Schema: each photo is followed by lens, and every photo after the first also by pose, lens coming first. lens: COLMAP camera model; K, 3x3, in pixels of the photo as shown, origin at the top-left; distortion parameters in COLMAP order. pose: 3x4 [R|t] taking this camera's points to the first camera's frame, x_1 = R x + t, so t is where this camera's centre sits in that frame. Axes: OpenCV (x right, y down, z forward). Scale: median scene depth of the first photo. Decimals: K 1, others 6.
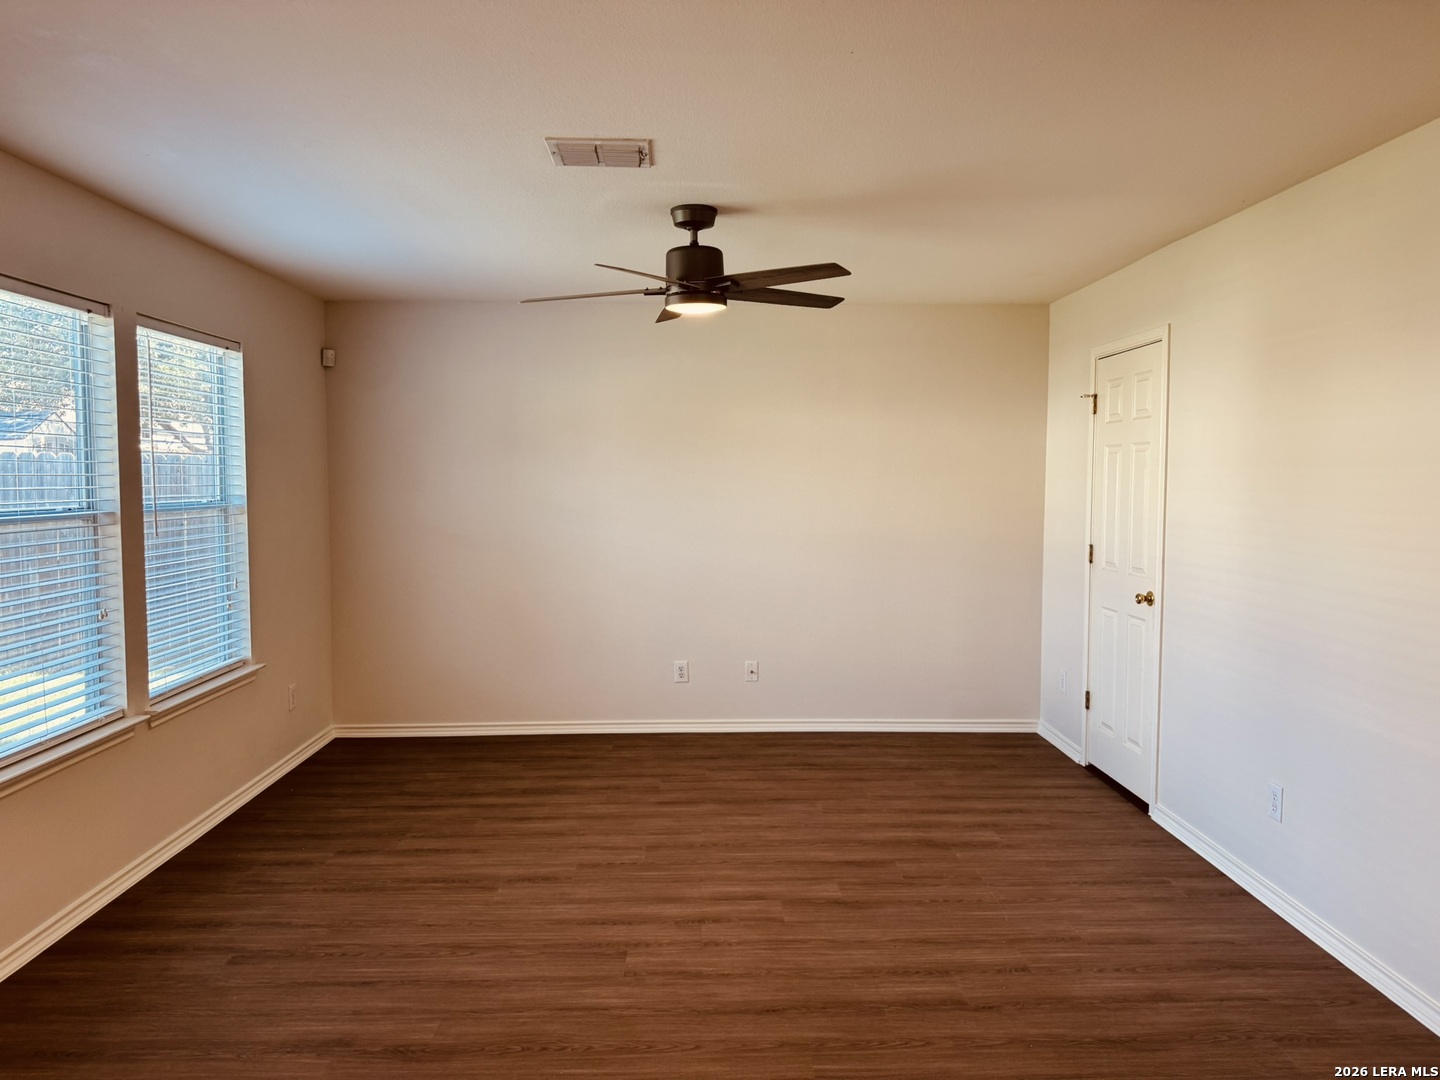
lens RADIAL K [[1005.6, 0, 709.2], [0, 1005.6, 535.9], [0, 0, 1]] dist [-0.024578, -0.012133]
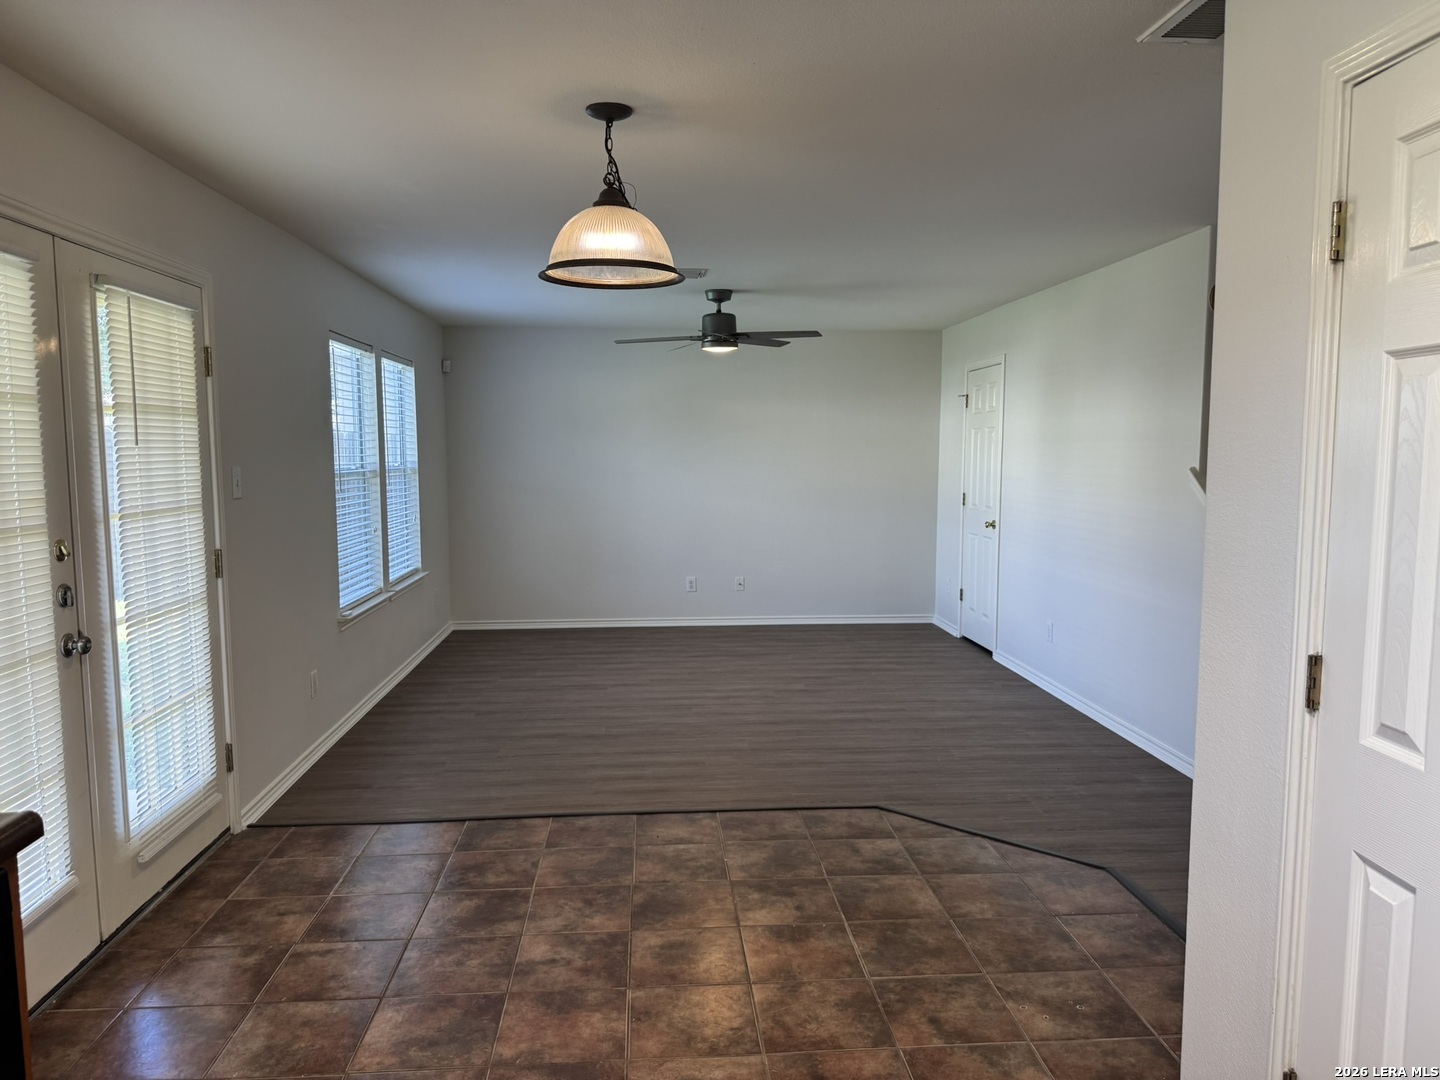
lens RADIAL K [[1005.6, 0, 724.5], [0, 1005.6, 545.3], [0, 0, 1]] dist [-0.024578, -0.012133]
pose [[0.997706, -0.006818, 0.067348, -0.108777], [0.004454, 0.999371, 0.035194, 0.039924], [-0.067545, -0.034814, 0.997109, -0.627994]]
